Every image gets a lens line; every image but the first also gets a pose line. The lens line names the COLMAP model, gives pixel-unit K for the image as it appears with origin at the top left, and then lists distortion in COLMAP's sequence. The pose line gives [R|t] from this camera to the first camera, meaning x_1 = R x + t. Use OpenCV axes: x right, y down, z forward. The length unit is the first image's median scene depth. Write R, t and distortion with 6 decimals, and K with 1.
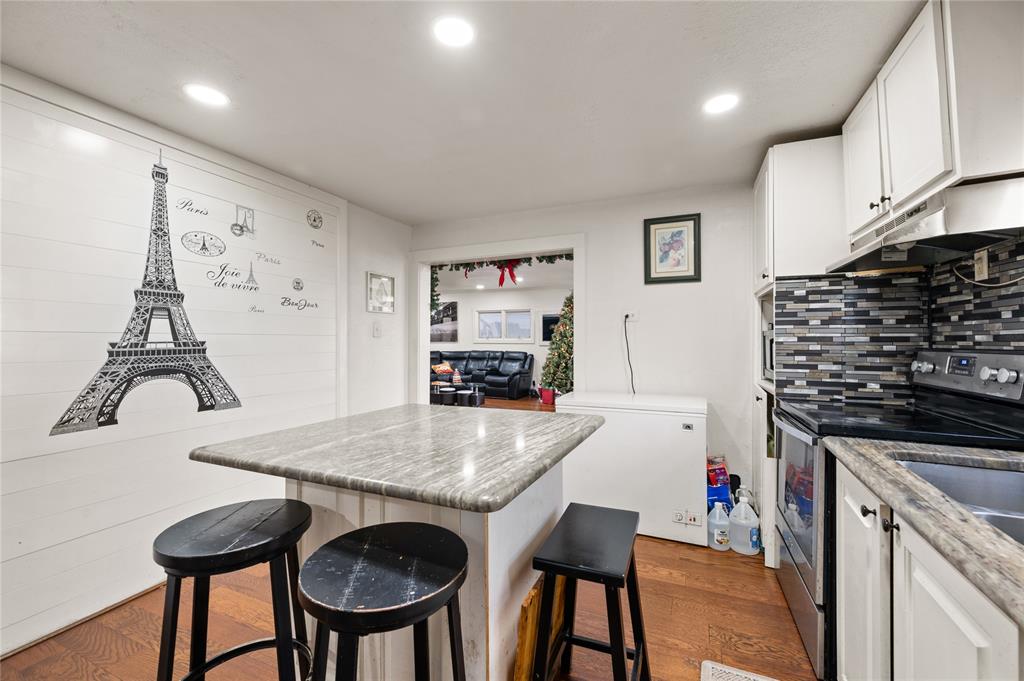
lens RADIAL K [[402.5, 0, 502.8], [0, 402.5, 335.4], [0, 0, 1]] dist [-0.003822, 0.000072]
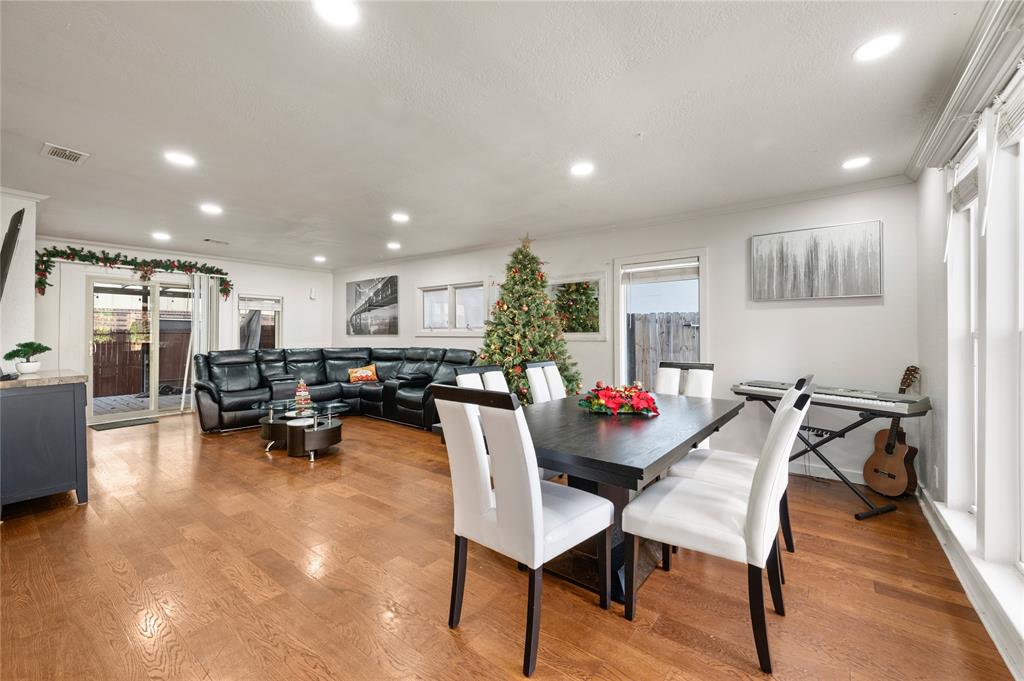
lens RADIAL K [[402.5, 0, 515.2], [0, 402.5, 330.5], [0, 0, 1]] dist [-0.003822, 0.000072]
pose [[0.979800, 0.001467, -0.199973, 0.236577], [-0.001661, 0.999998, -0.000802, 0.010561], [0.199972, 0.001118, 0.979801, 0.395315]]
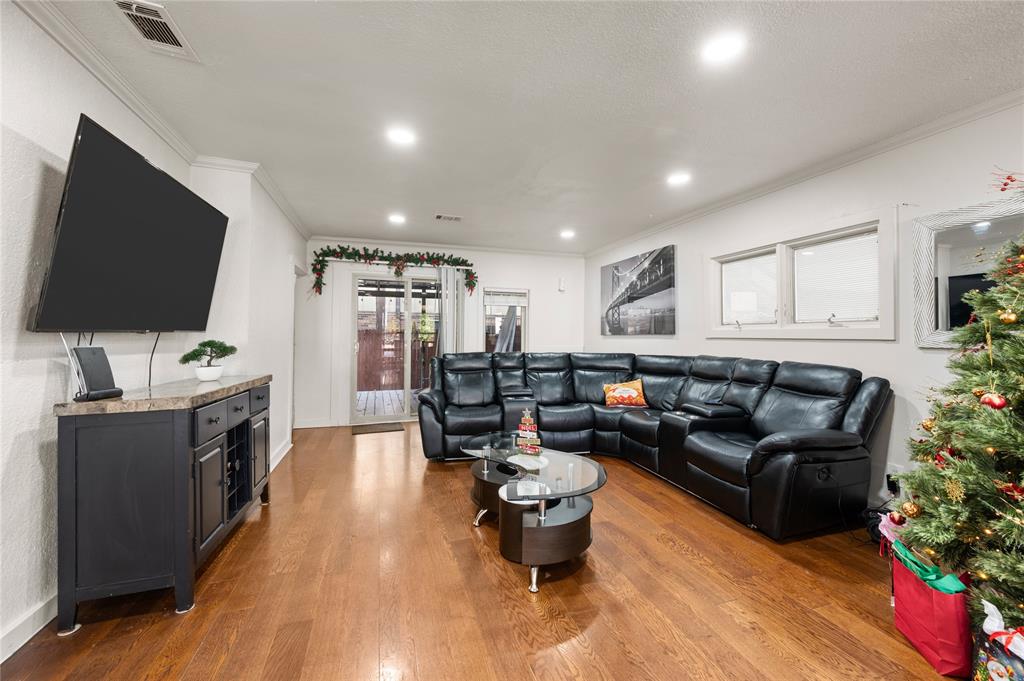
lens RADIAL K [[402.5, 0, 514.3], [0, 402.5, 331.2], [0, 0, 1]] dist [-0.003822, 0.000072]
pose [[0.688419, -0.000405, -0.725313, 0.094801], [-0.002773, 0.999991, -0.003190, 0.015083], [0.725308, 0.004208, 0.688411, 0.604463]]
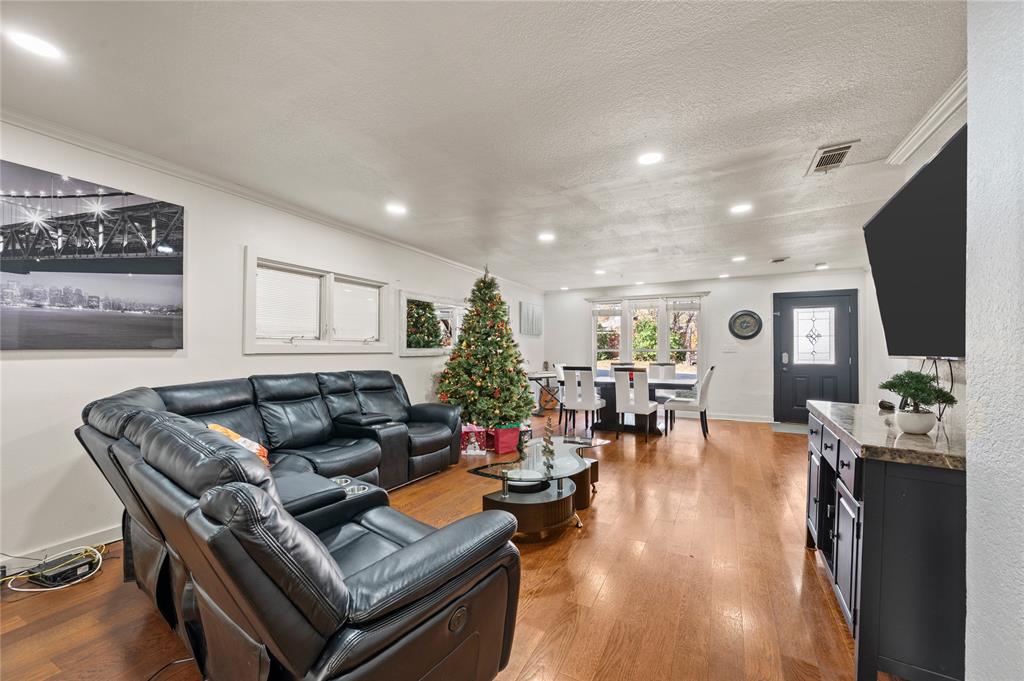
lens RADIAL K [[402.5, 0, 514.6], [0, 402.5, 348.9], [0, 0, 1]] dist [-0.003822, 0.000072]
pose [[0.044879, 0.003854, 0.998985, -0.412942], [-0.011736, 0.999926, -0.003330, 0.014668], [-0.998923, -0.011574, 0.044921, 0.806964]]
